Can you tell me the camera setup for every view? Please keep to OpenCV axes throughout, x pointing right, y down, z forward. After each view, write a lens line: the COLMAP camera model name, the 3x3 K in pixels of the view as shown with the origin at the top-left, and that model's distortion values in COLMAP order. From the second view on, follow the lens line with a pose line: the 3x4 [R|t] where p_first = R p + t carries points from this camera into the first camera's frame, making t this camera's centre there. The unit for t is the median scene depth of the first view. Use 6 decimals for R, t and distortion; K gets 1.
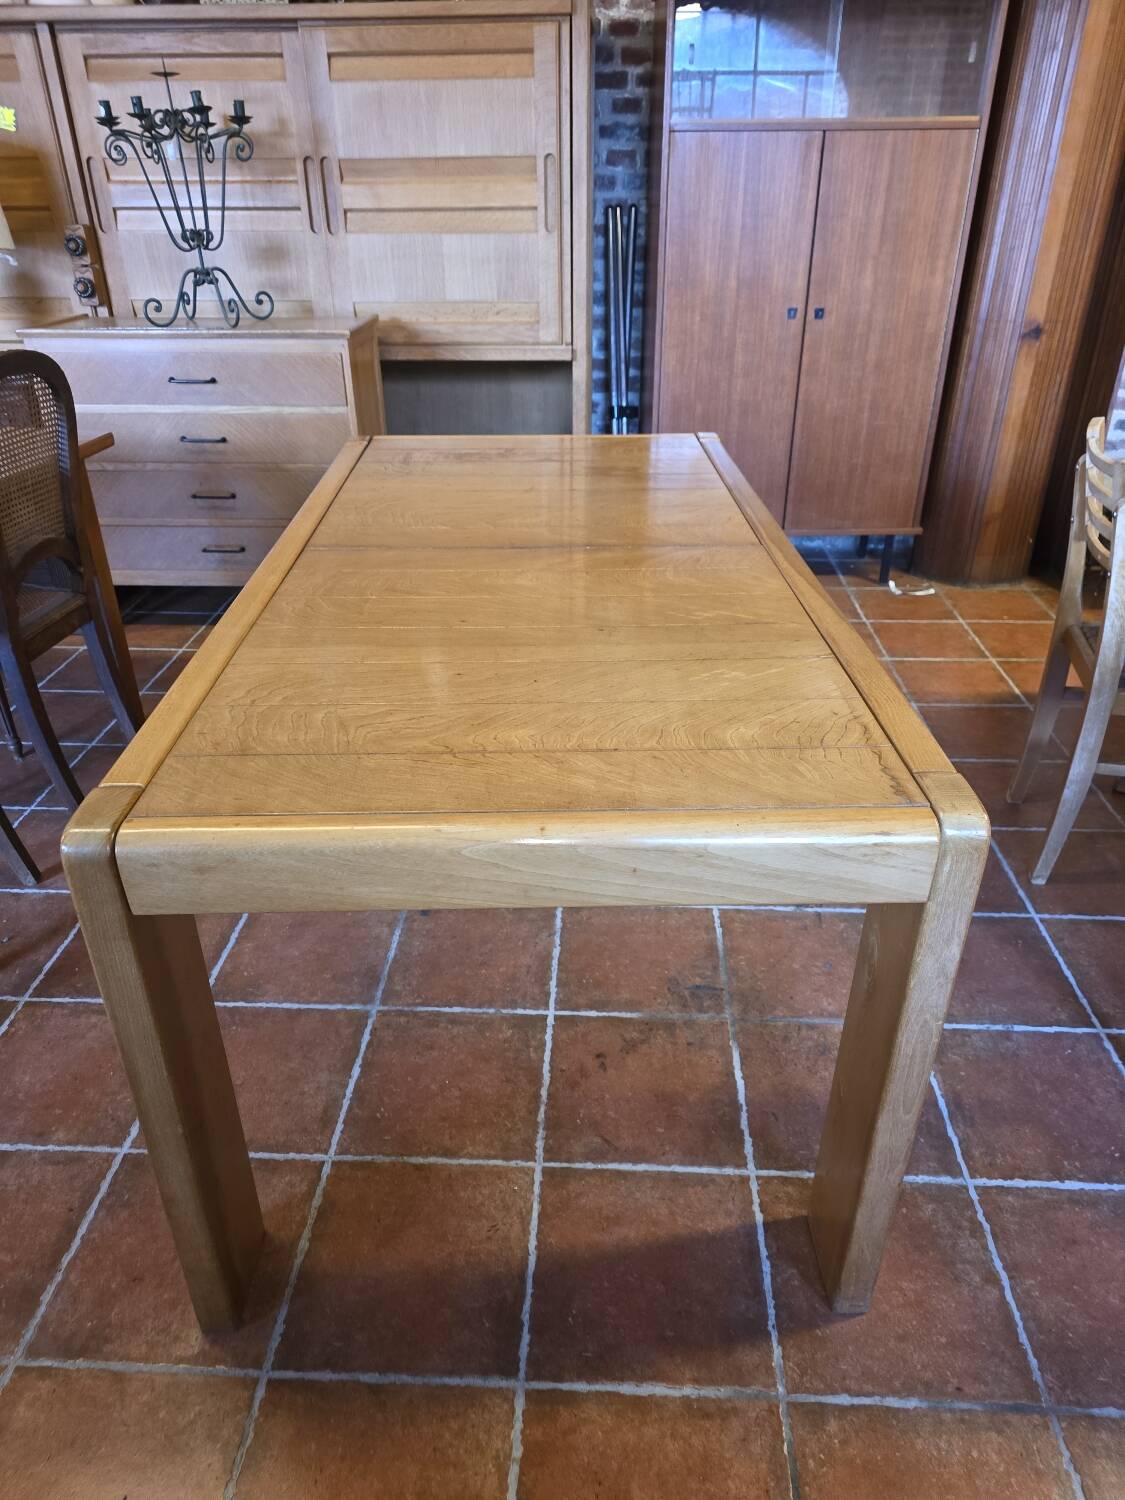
lens RADIAL K [[1001.3, 0, 560.9], [0, 1001.3, 755.0], [0, 0, 1]] dist [0.043423, -0.030684]
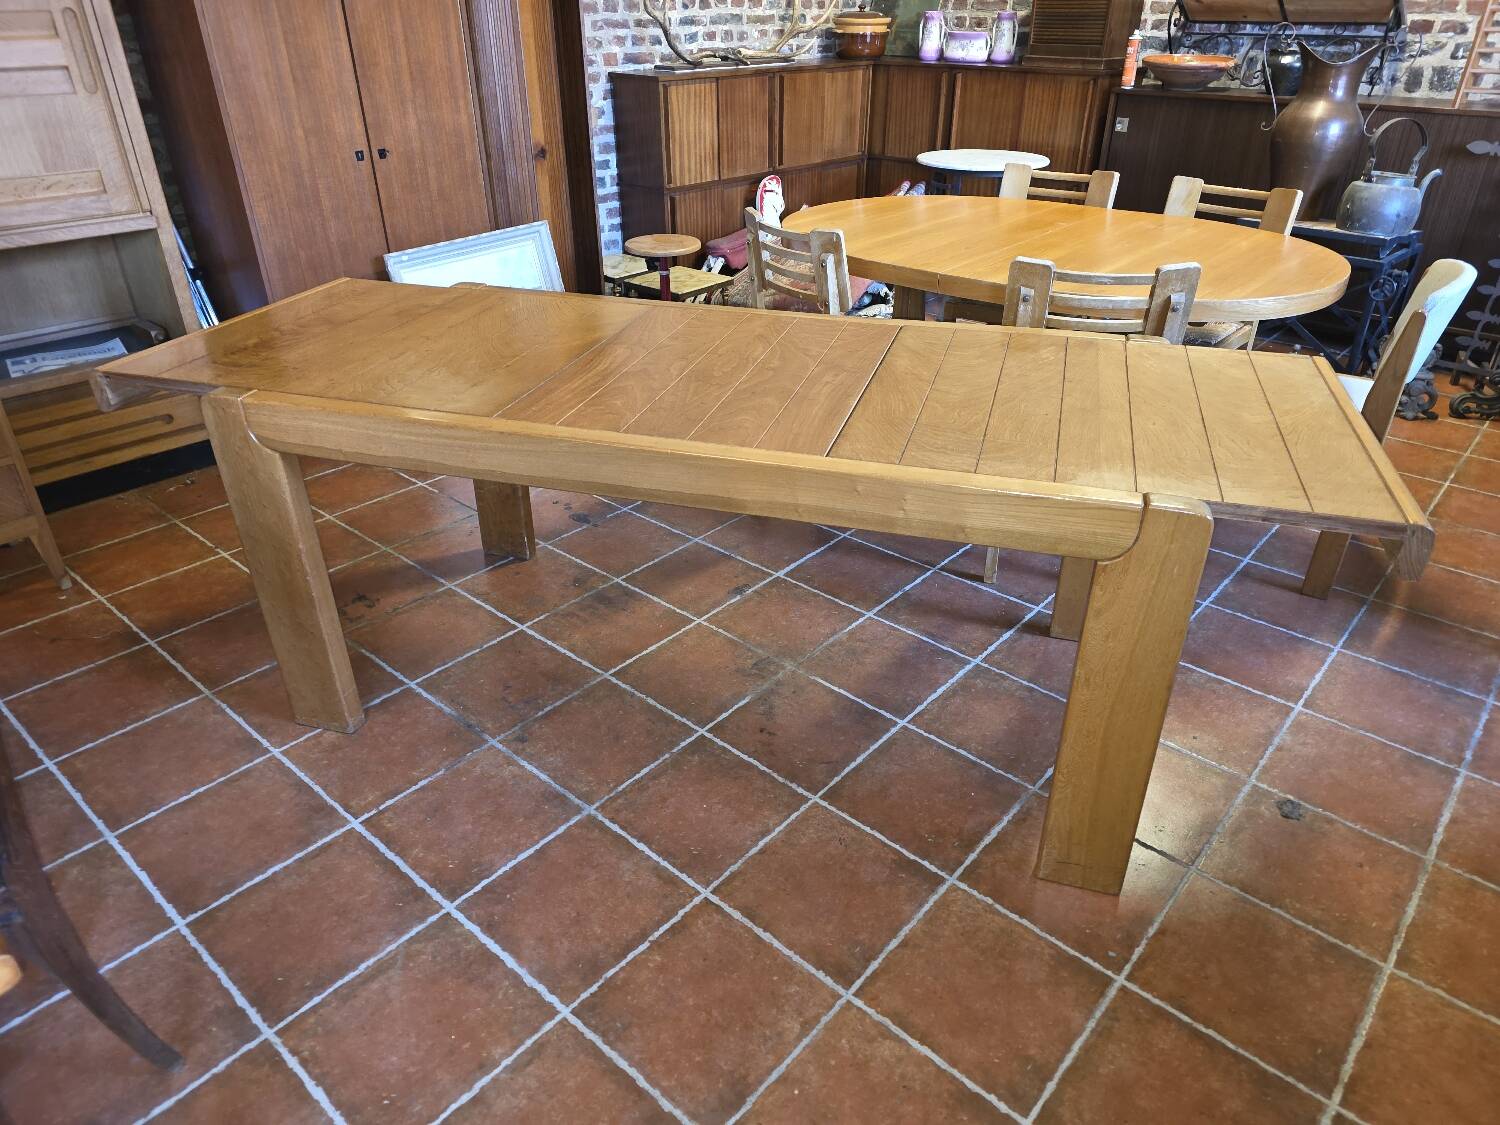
lens RADIAL K [[1001.3, 0, 757.7], [0, 1001.3, 555.2], [0, 0, 1]] dist [0.043423, -0.030684]
pose [[0.619392, -0.373676, 0.690449, -0.457755], [0.381079, 0.912008, 0.151726, -0.062073], [-0.686391, 0.169138, 0.707290, 0.032314]]
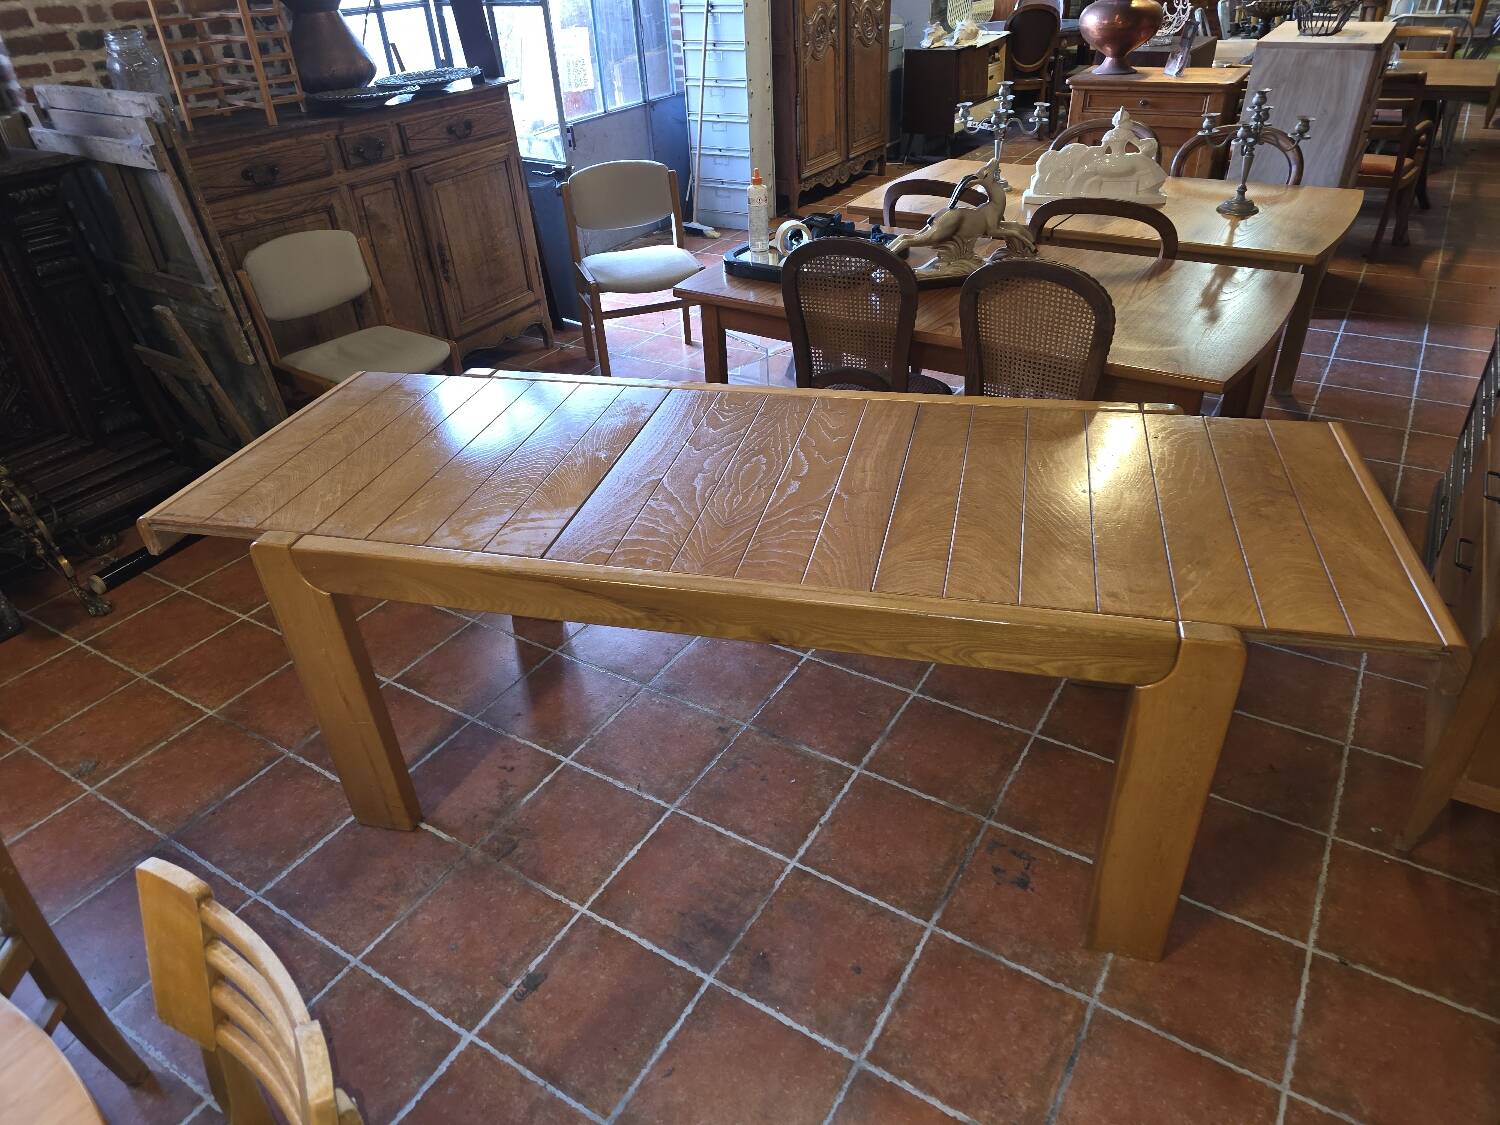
lens RADIAL K [[1000.6, 0, 752.7], [0, 1000.6, 566.0], [0, 0, 1]] dist [0.020421, -0.001967]
pose [[-0.482139, 0.499124, -0.720012, 0.447385], [-0.389803, 0.613798, 0.686517, -0.585991], [0.784599, 0.611659, -0.101376, 0.734835]]
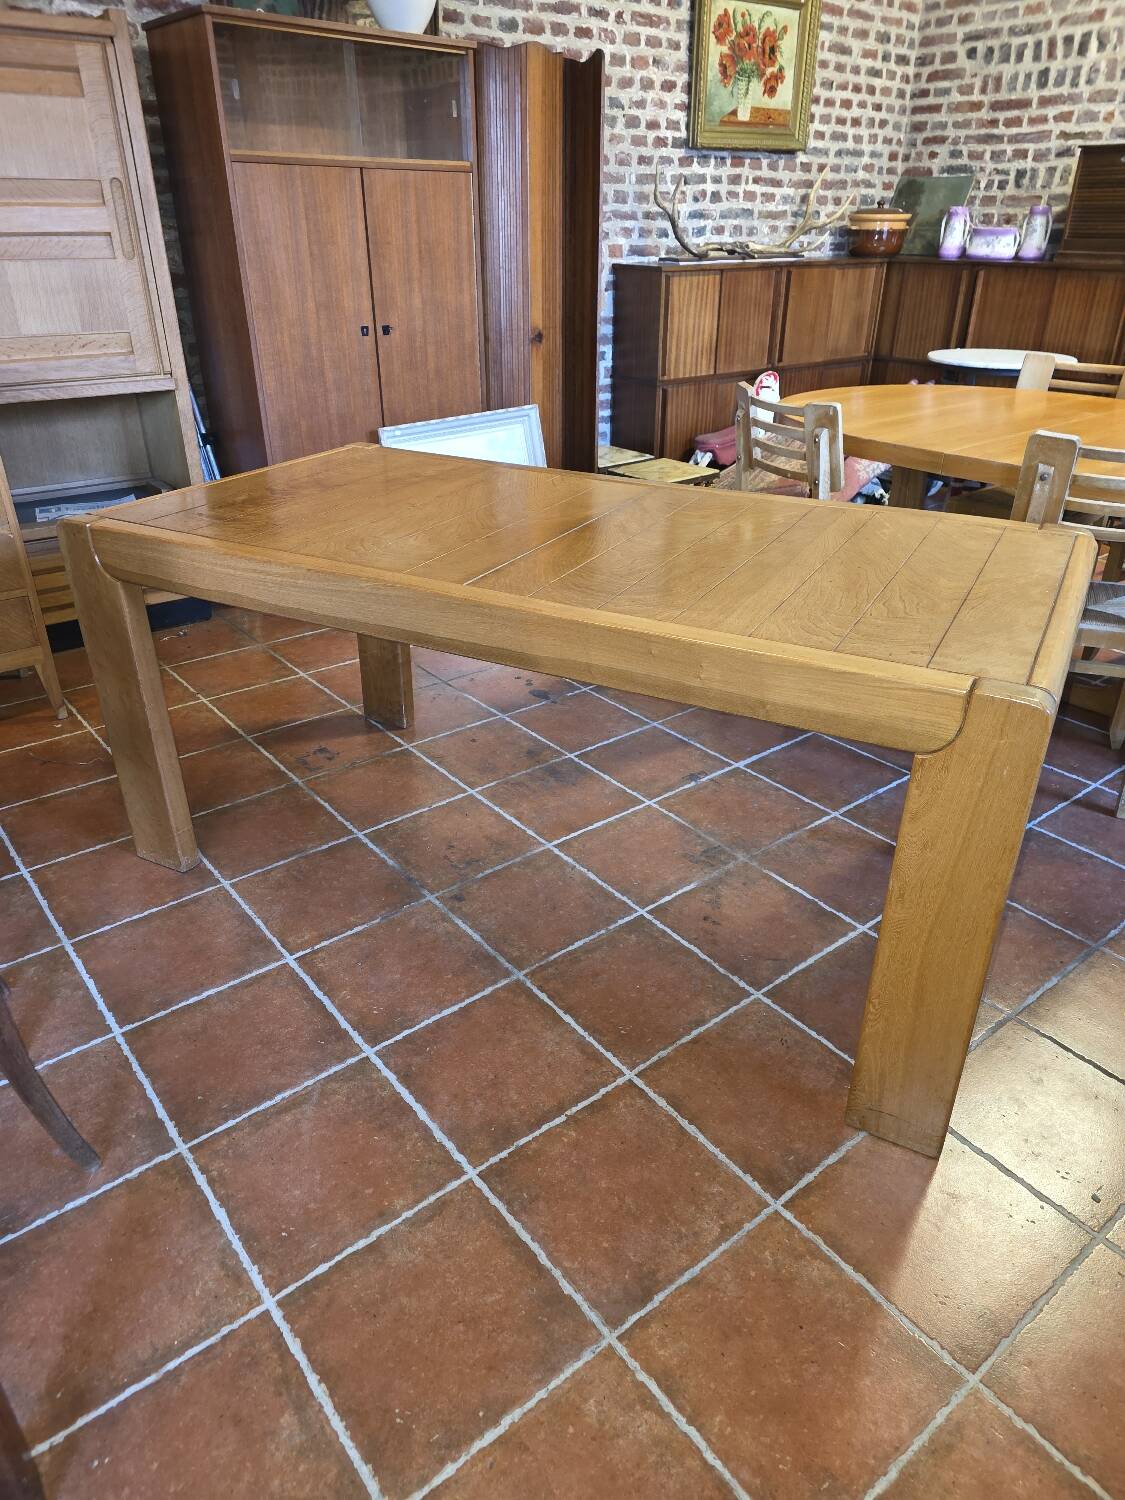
lens RADIAL K [[1001.3, 0, 561.7], [0, 1001.3, 749.9], [0, 0, 1]] dist [0.043423, -0.030684]
pose [[0.751060, -0.298010, 0.589150, -0.443383], [0.316739, 0.945581, 0.074519, -0.023250], [-0.579297, 0.130639, 0.804580, 0.059332]]
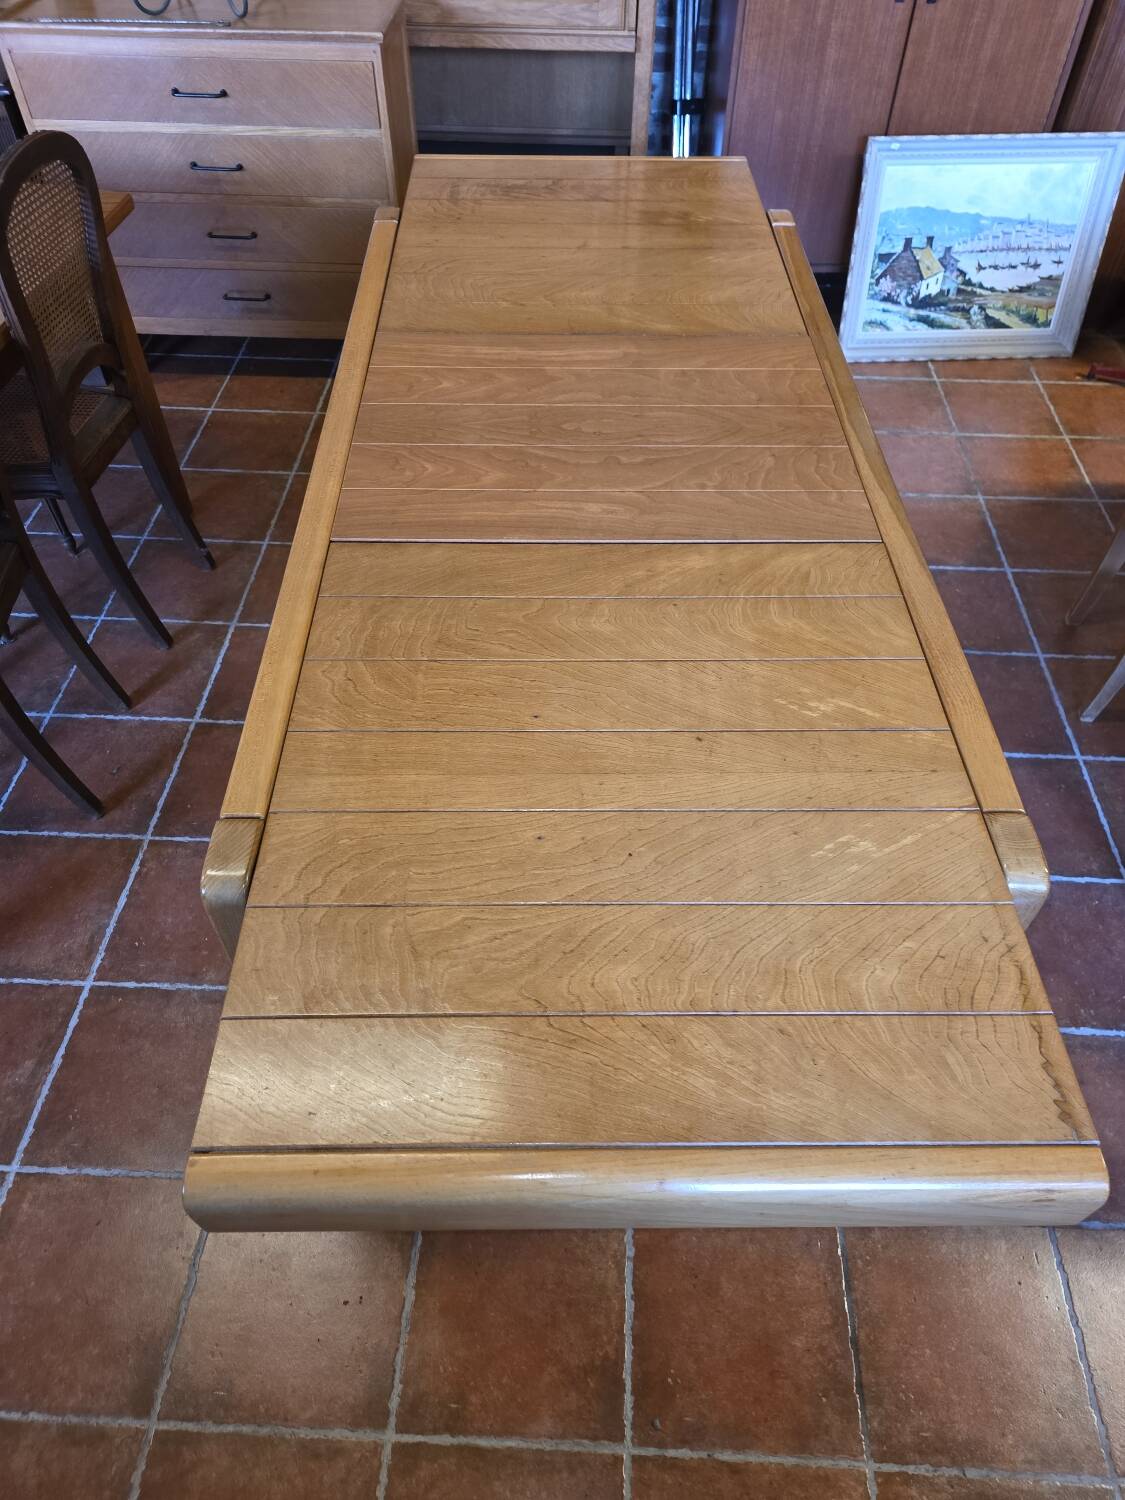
lens RADIAL K [[1001.3, 0, 565.1], [0, 1001.3, 745.0], [0, 0, 1]] dist [0.043423, -0.030684]
pose [[0.999874, 0.009907, 0.012434, -0.060713], [-0.013434, 0.944712, 0.327626, -0.137766], [-0.008501, -0.327751, 0.944726, 0.002149]]
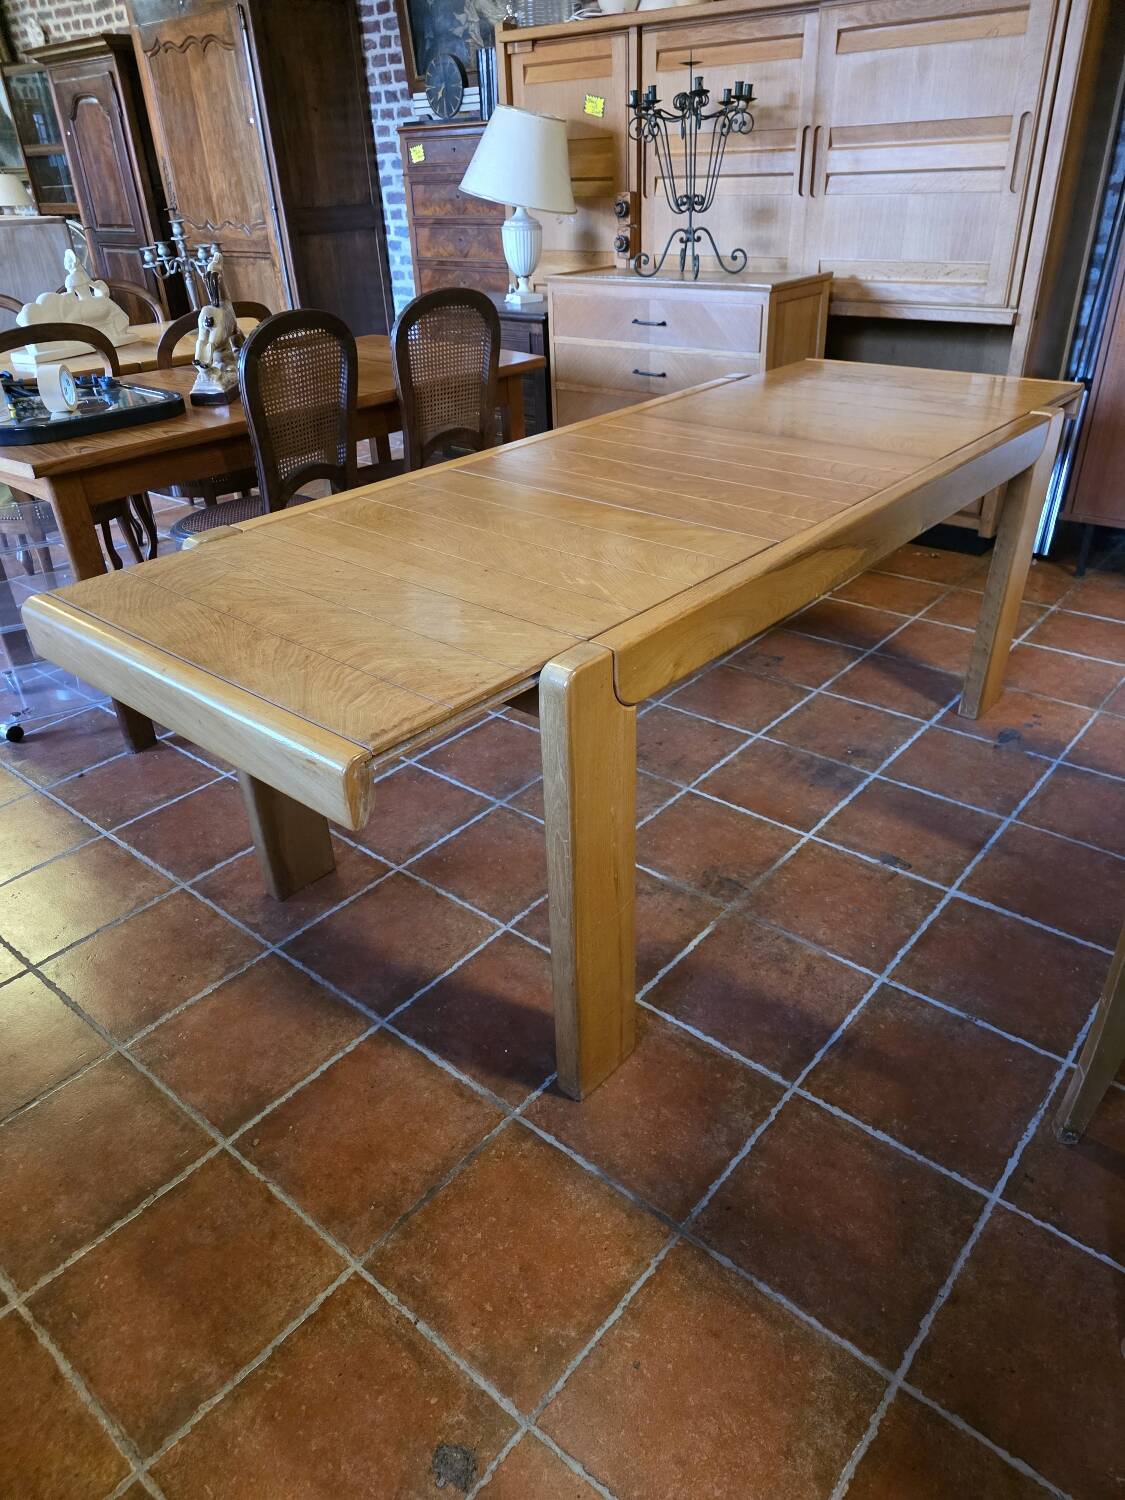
lens RADIAL K [[1001.3, 0, 574.4], [0, 1001.3, 746.9], [0, 0, 1]] dist [0.043423, -0.030684]
pose [[0.796711, 0.284875, -0.533008, 0.358209], [-0.270493, 0.956753, 0.107034, 0.009760], [0.540448, 0.058900, 0.839313, -0.030143]]
